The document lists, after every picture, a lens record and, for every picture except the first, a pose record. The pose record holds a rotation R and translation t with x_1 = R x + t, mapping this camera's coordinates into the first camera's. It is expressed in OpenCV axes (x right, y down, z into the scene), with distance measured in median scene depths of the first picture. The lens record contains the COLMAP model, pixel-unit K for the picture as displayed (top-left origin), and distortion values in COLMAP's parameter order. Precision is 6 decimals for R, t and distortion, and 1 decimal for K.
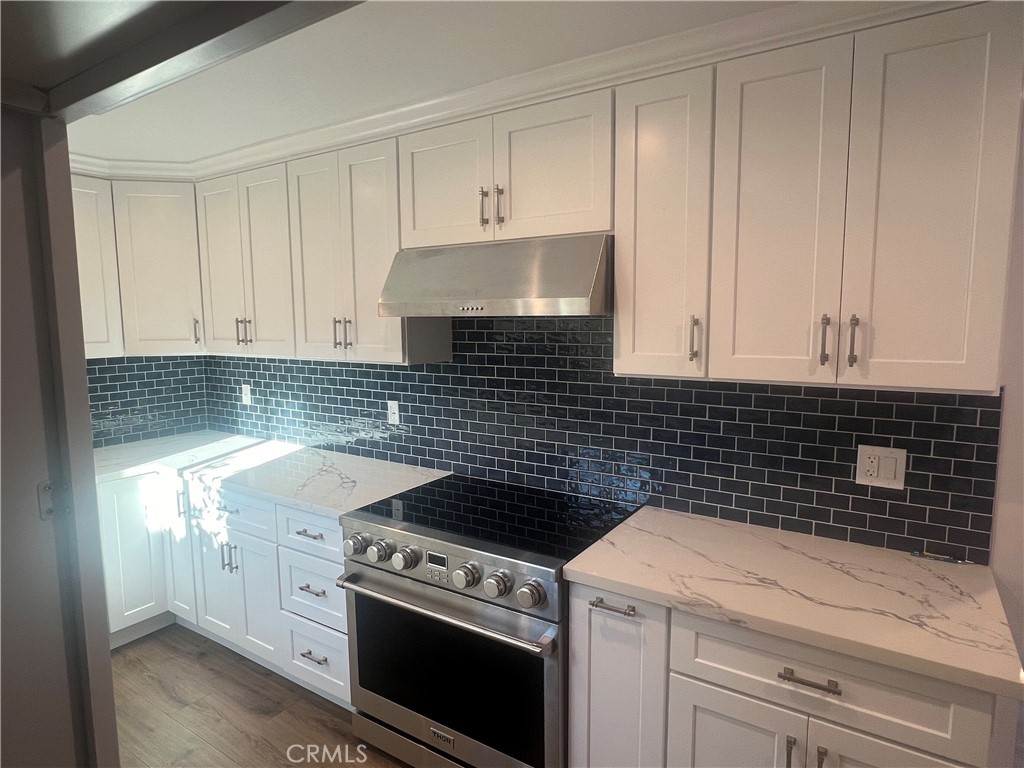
lens RADIAL K [[595.3, 0, 512.1], [0, 595.3, 383.0], [0, 0, 1]] dist [-0.005141, -0.000422]
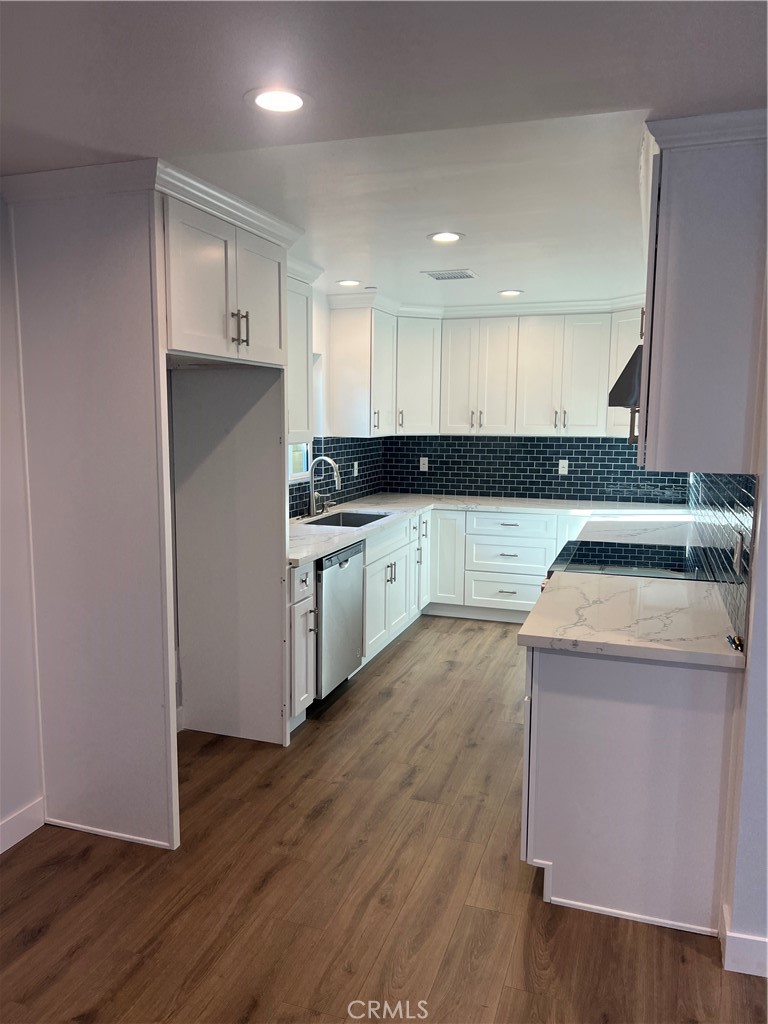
lens RADIAL K [[770.9, 0, 380.4], [0, 770.9, 505.6], [0, 0, 1]] dist [0.002607, -0.019617]
pose [[0.242722, 0.123700, -0.962177, 2.068313], [-0.118771, 0.988165, 0.097079, 0.007388], [0.962798, 0.090715, 0.254541, 0.063082]]
